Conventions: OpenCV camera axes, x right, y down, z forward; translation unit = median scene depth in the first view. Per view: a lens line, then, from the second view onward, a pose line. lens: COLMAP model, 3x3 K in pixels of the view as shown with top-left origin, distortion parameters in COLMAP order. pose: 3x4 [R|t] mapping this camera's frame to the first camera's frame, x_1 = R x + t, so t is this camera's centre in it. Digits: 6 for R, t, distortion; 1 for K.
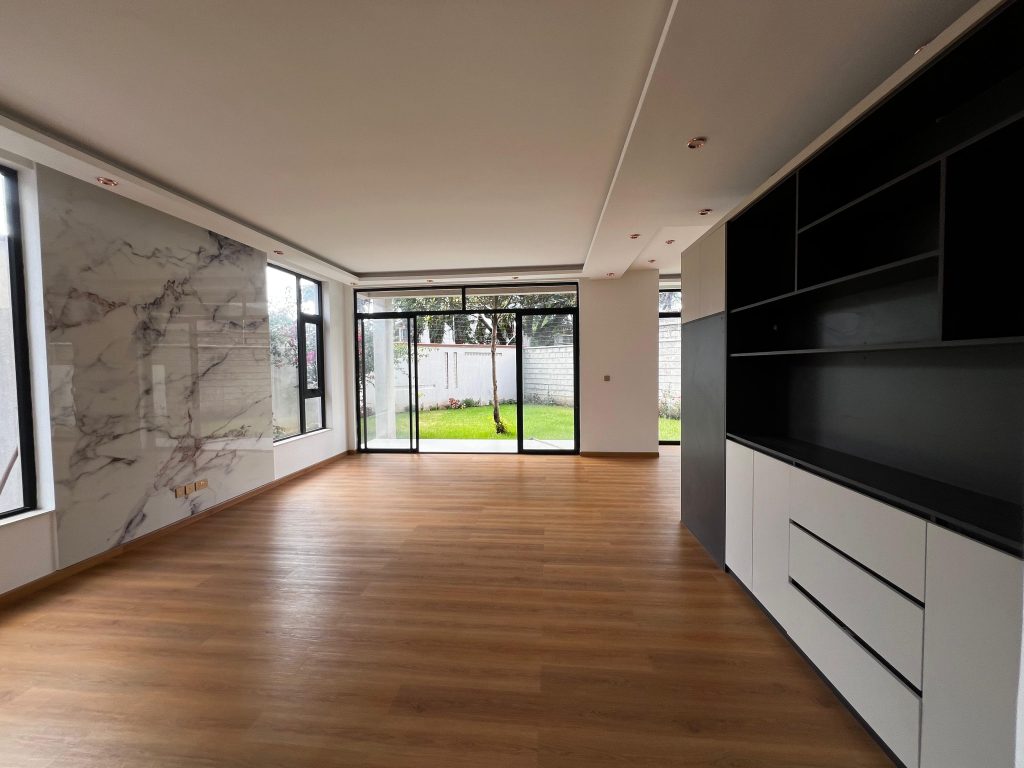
lens RADIAL K [[409.9, 0, 511.7], [0, 409.9, 383.3], [0, 0, 1]] dist [0.029657, 0.000184]
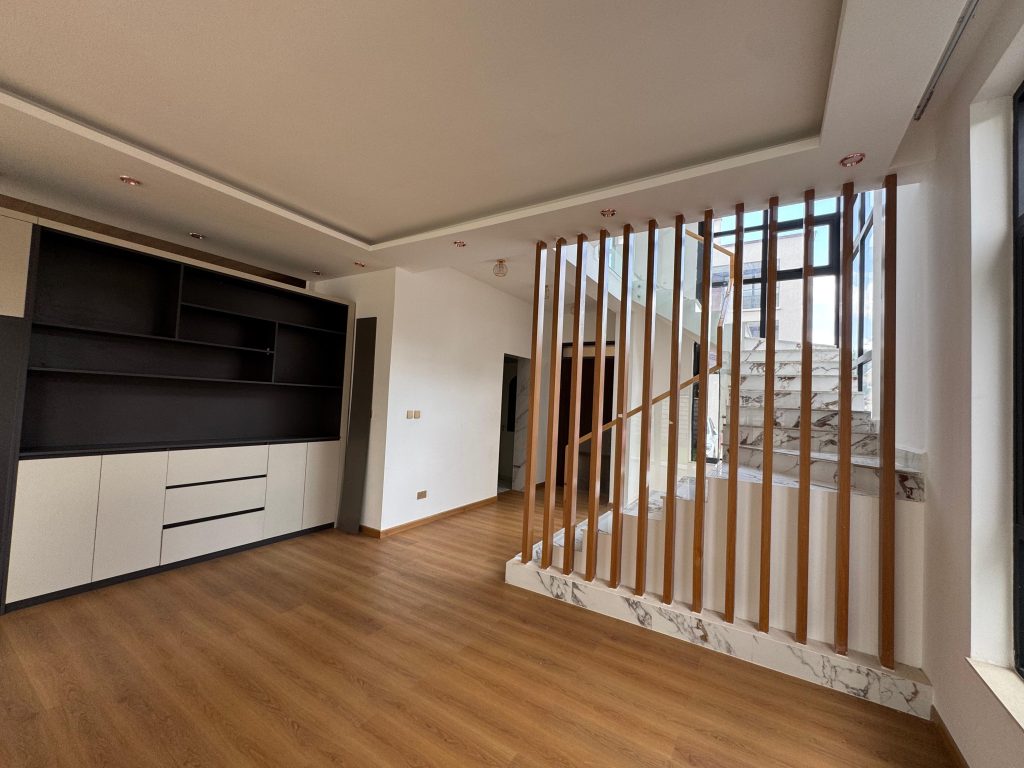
lens RADIAL K [[409.9, 0, 512.9], [0, 409.9, 385.6], [0, 0, 1]] dist [0.029657, 0.000184]
pose [[-0.891034, -0.010303, 0.453819, -1.183083], [-0.019121, 0.999707, -0.014845, -0.048117], [-0.453533, -0.021905, -0.890970, 1.857279]]
